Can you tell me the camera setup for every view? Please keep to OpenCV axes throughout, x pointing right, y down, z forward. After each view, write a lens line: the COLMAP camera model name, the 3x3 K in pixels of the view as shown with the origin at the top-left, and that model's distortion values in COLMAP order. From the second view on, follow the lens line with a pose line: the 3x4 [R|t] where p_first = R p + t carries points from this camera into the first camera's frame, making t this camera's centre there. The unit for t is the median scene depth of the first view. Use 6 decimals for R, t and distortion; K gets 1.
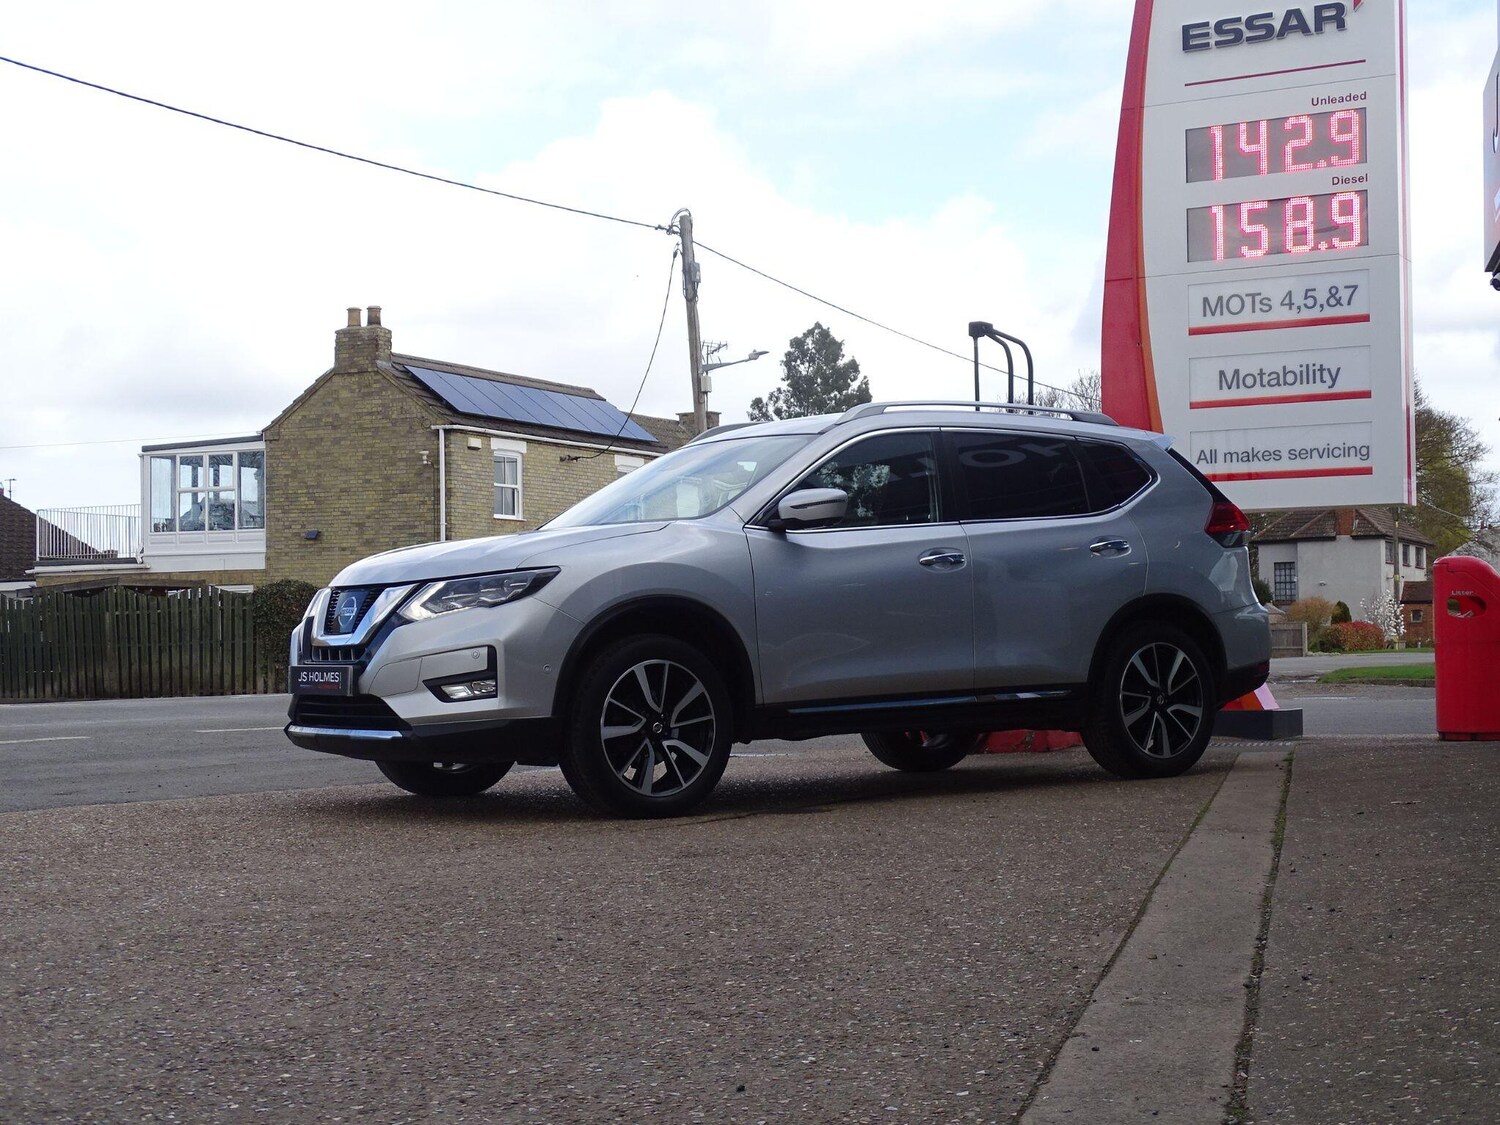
lens RADIAL K [[2419.0, 0, 755.9], [0, 2419.0, 589.0], [0, 0, 1]] dist [0.036379, 0.070857]
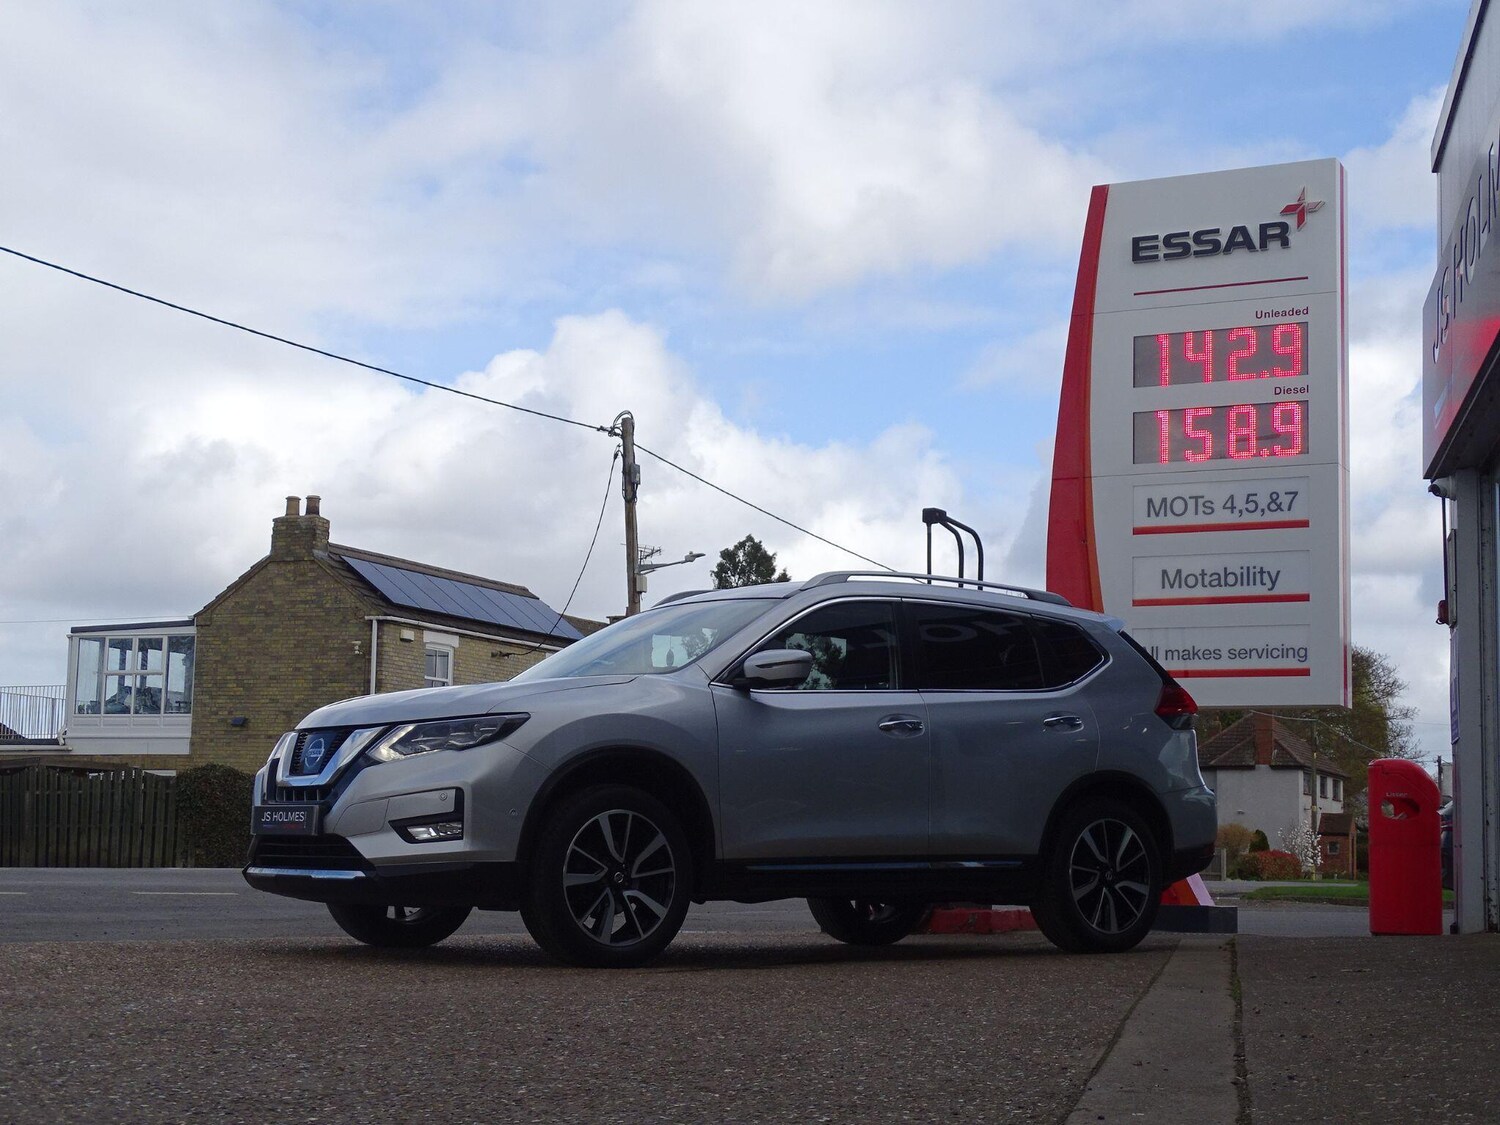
lens RADIAL K [[2419.0, 0, 755.9], [0, 2419.0, 589.0], [0, 0, 1]] dist [0.036379, 0.070857]
pose [[0.998826, 0.037213, 0.031010, -0.011397], [-0.034310, 0.995404, -0.089410, 0.015287], [-0.034194, 0.088241, 0.995512, -0.010282]]
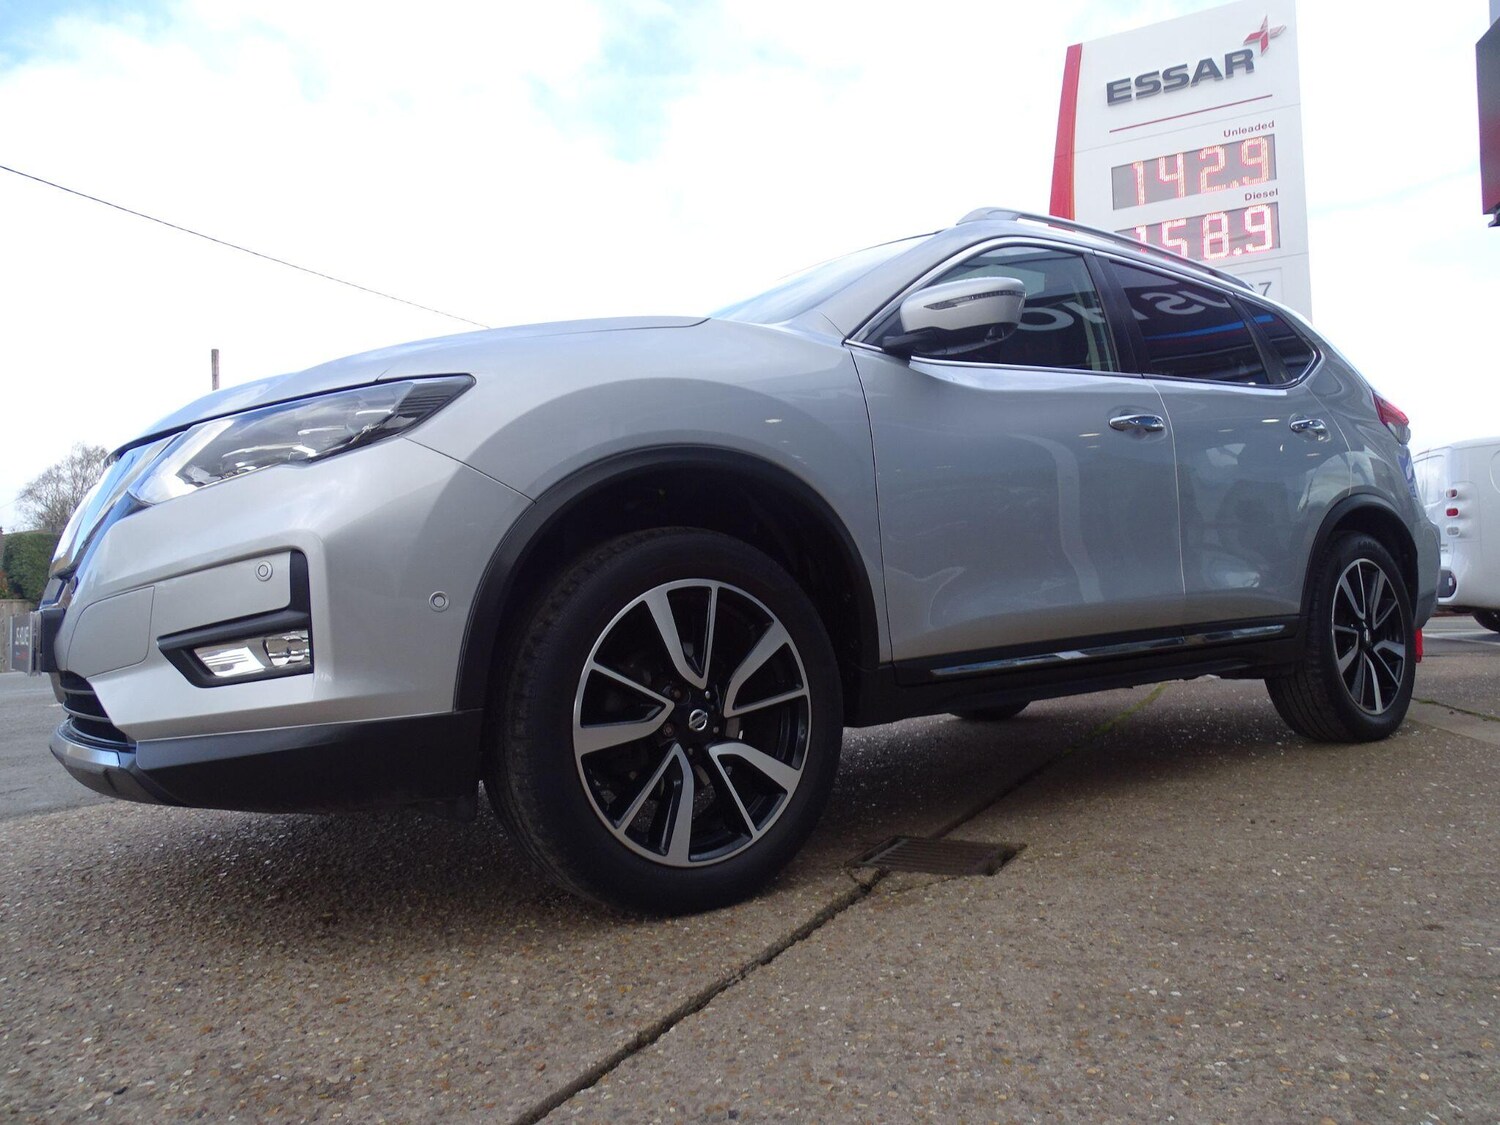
lens RADIAL K [[1100.4, 0, 753.0], [0, 1100.4, 568.2], [0, 0, 1]] dist [0.002987, 0.006379]
pose [[0.999582, -0.021470, 0.019342, -0.019640], [0.021780, 0.999636, -0.015942, 0.018182], [-0.018993, 0.016357, 0.999686, 0.460255]]
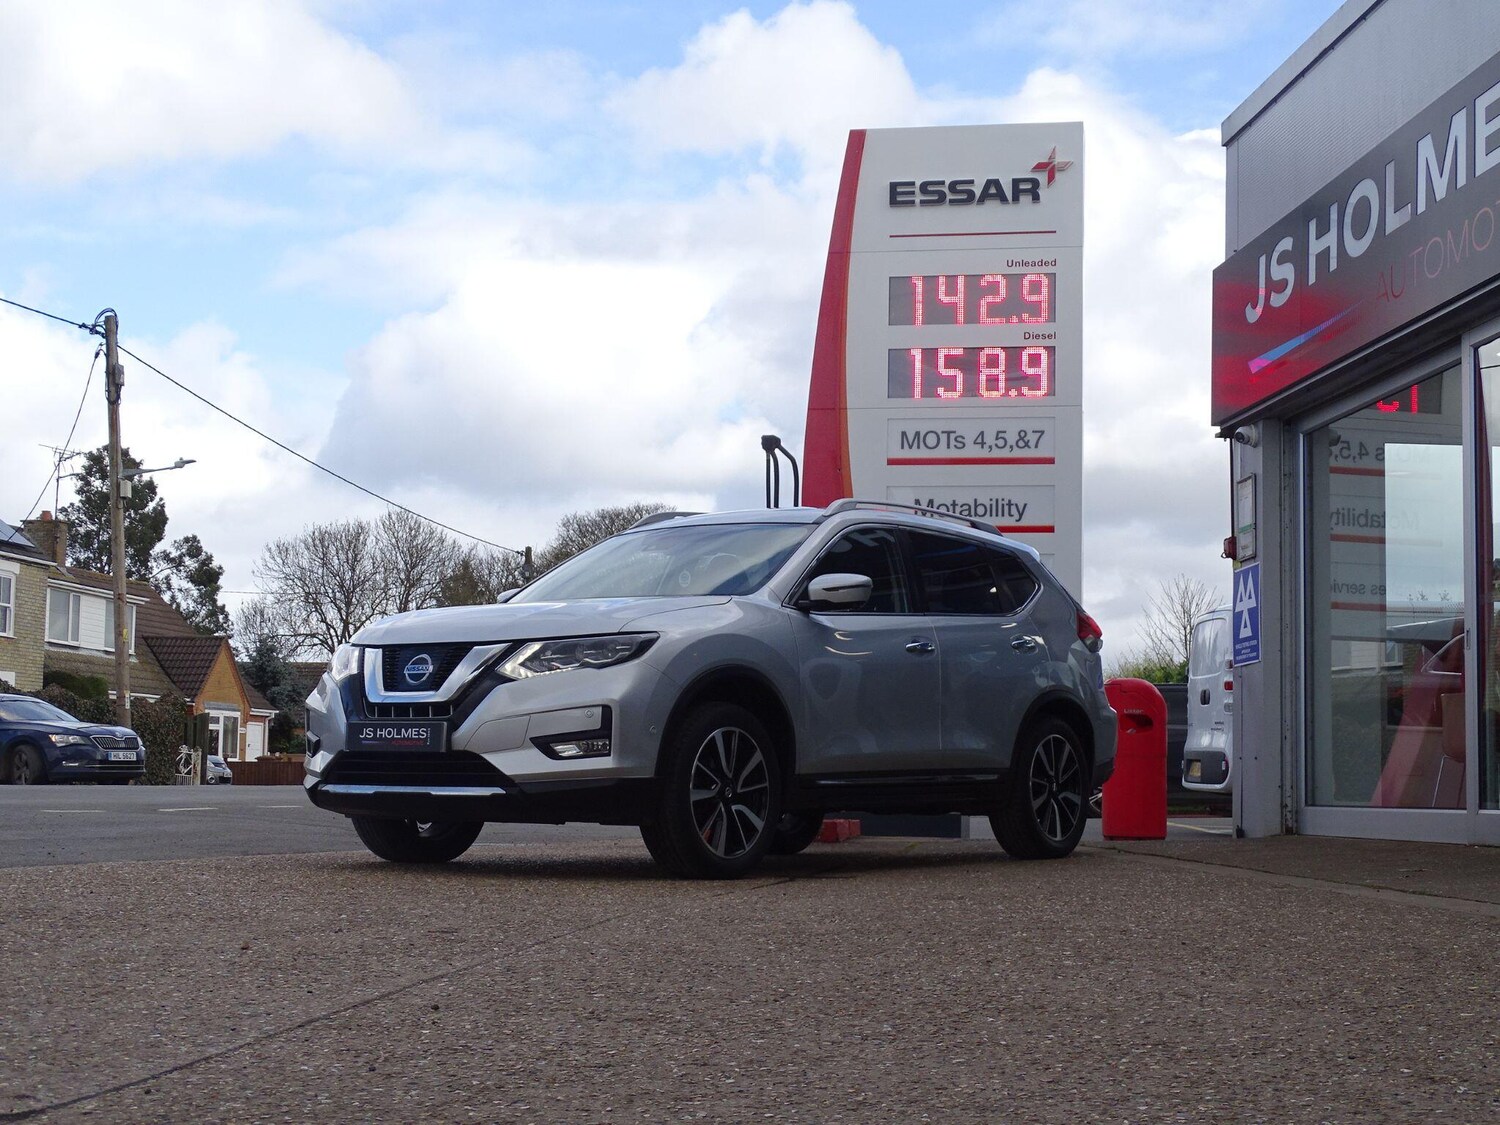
lens RADIAL K [[2391.1, 0, 782.6], [0, 2391.1, 595.1], [0, 0, 1]] dist [0.038983, 0.108609]
pose [[0.945940, 0.053082, 0.319967, -0.208149], [-0.035263, 0.997500, -0.061234, 0.020601], [-0.322418, 0.046641, 0.945448, 0.008538]]
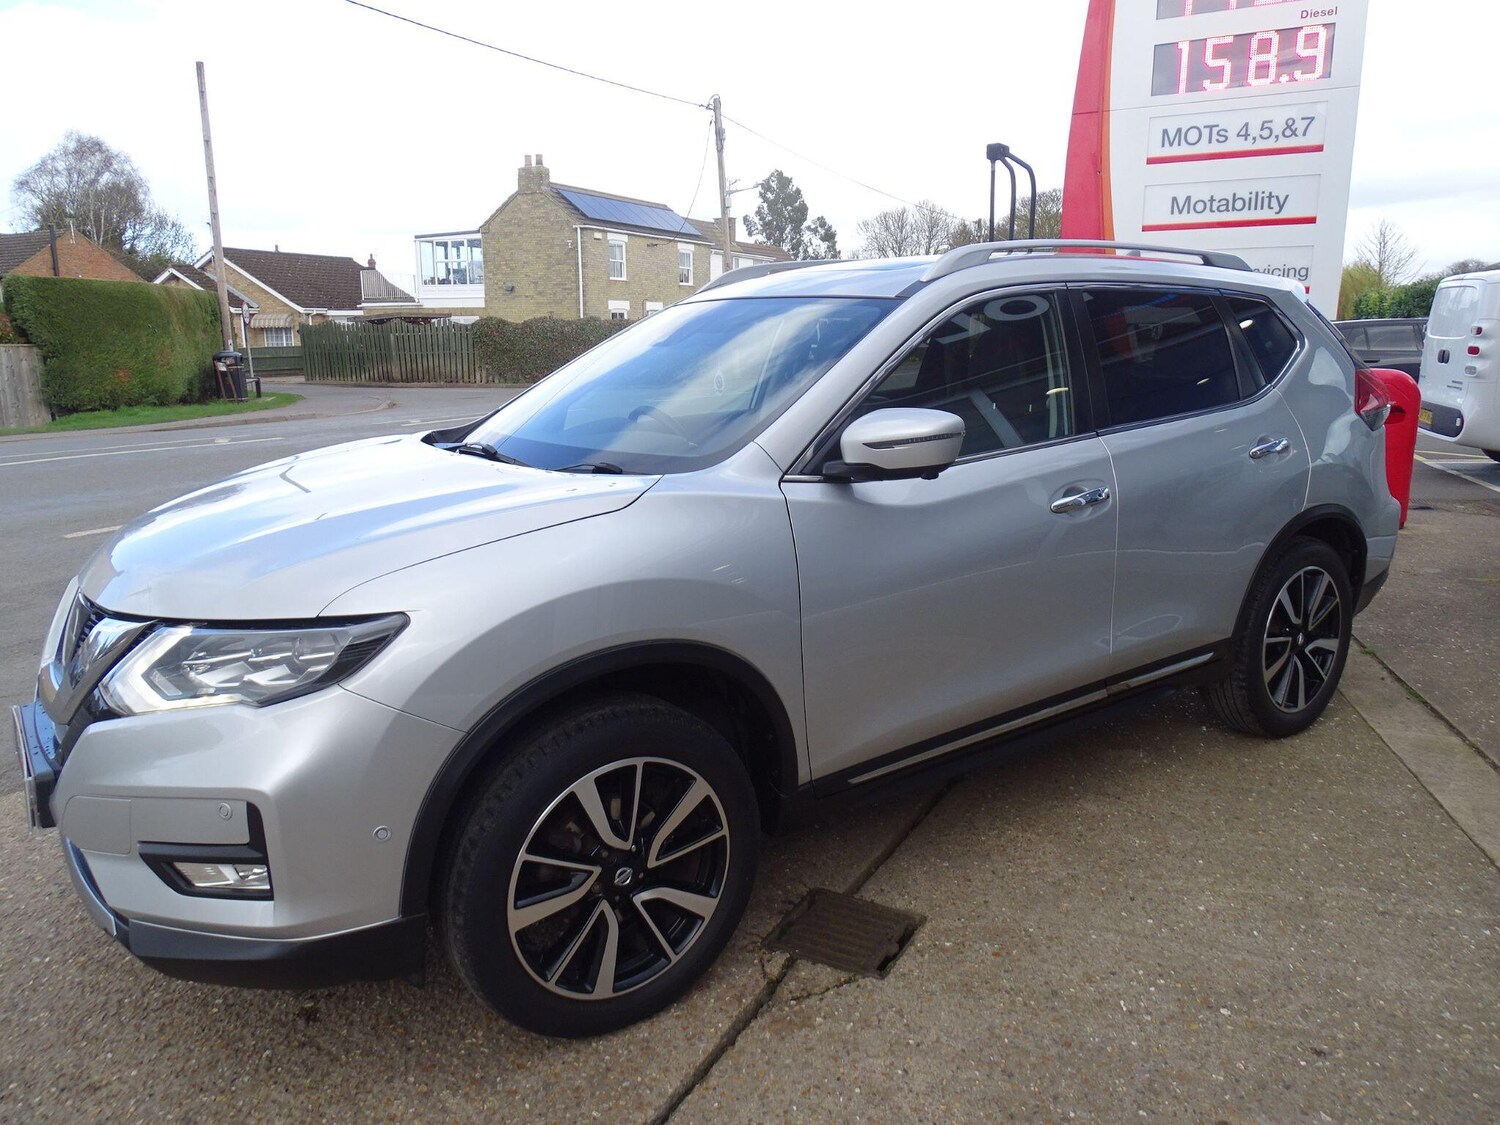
lens RADIAL K [[1100.6, 0, 750.0], [0, 1100.6, 562.5], [0, 0, 1]] dist [0.011006, 0.000069]
pose [[0.999960, 0.008993, 0.000085, -0.007483], [-0.008771, 0.973112, 0.230167, -0.040750], [0.001987, -0.230158, 0.973151, 0.456804]]
